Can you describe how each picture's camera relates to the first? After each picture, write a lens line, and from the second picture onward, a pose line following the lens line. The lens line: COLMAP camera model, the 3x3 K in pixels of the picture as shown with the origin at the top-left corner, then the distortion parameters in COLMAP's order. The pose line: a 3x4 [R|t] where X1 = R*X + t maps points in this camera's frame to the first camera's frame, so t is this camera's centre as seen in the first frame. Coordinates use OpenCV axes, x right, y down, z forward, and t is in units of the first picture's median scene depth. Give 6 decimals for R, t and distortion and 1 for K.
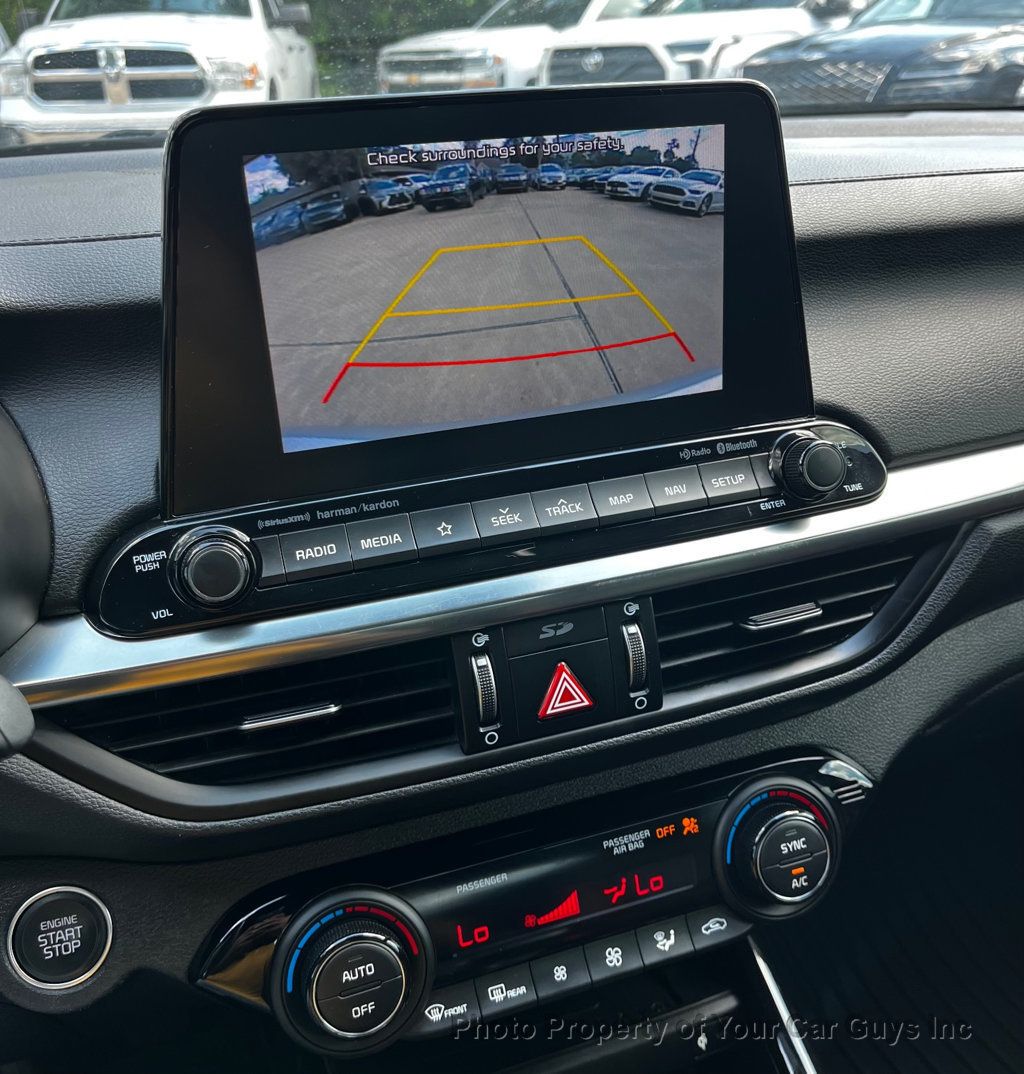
lens RADIAL K [[1064.2, 0, 515.5], [0, 1064.2, 512.1], [0, 0, 1]] dist [0.107448, -0.209529]
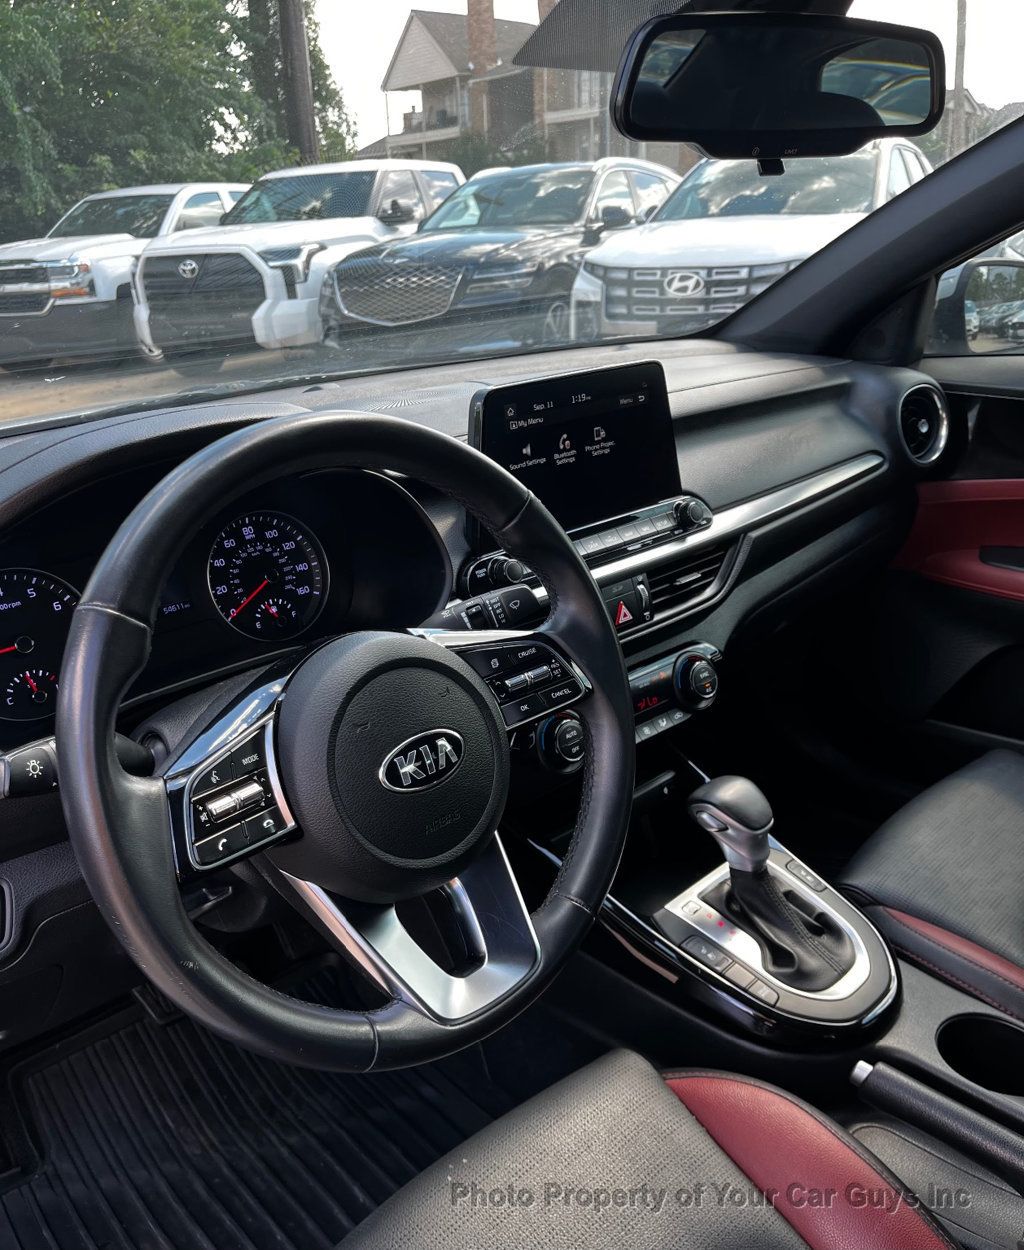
lens RADIAL K [[1050.3, 0, 508.2], [0, 1050.3, 671.6], [0, 0, 1]] dist [0.119196, -0.206978]
pose [[0.927617, -0.156964, 0.338952, -0.971148], [0.164592, 0.986341, 0.006319, 0.225664], [-0.335314, 0.049927, 0.940783, -1.094615]]
